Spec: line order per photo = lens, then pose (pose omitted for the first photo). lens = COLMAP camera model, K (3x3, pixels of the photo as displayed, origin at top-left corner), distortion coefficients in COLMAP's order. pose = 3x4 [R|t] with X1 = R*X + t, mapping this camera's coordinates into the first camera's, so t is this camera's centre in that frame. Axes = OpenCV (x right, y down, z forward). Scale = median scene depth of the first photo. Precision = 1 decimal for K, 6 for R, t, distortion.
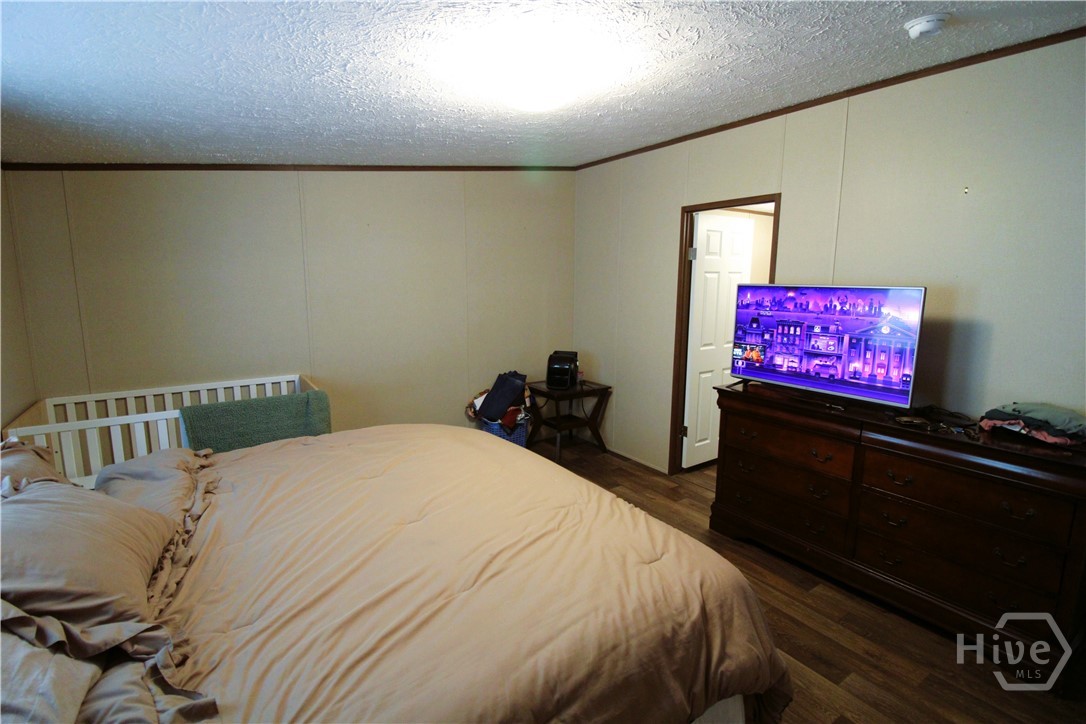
lens RADIAL K [[505.8, 0, 548.5], [0, 505.8, 348.5], [0, 0, 1]] dist [0.002148, -0.012979]
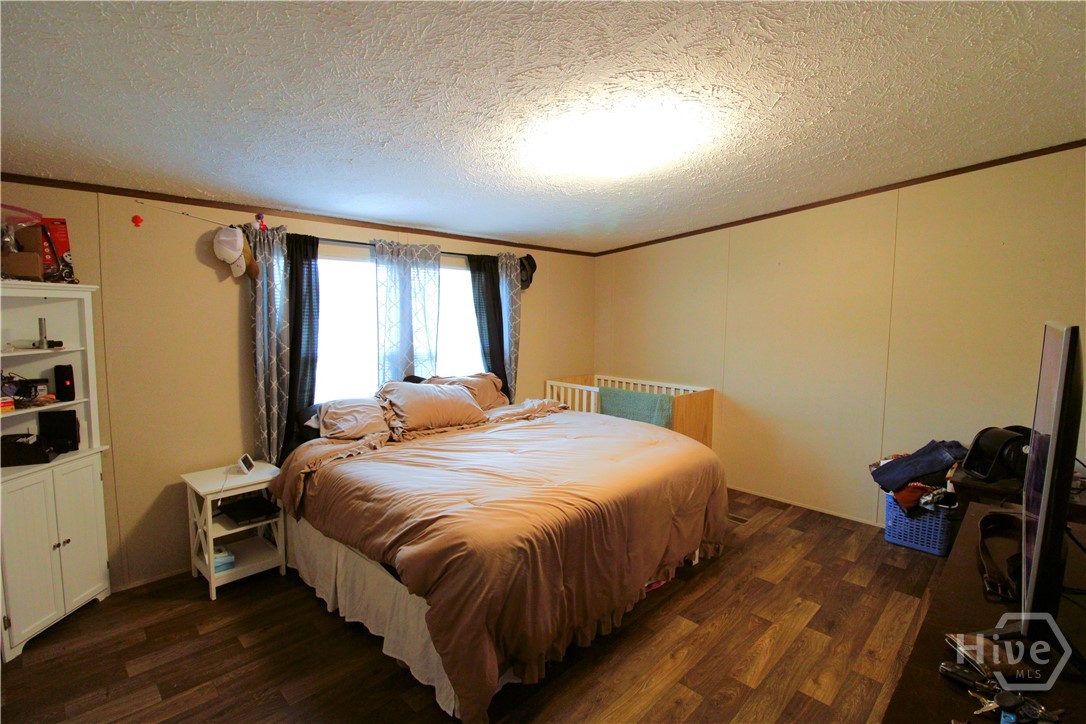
lens RADIAL K [[505.8, 0, 548.5], [0, 505.8, 348.5], [0, 0, 1]] dist [0.002148, -0.012979]
pose [[0.189519, 0.079406, -0.978661, 0.924010], [-0.140110, 0.988712, 0.053089, -0.081262], [0.971829, 0.127059, 0.198505, 0.464166]]
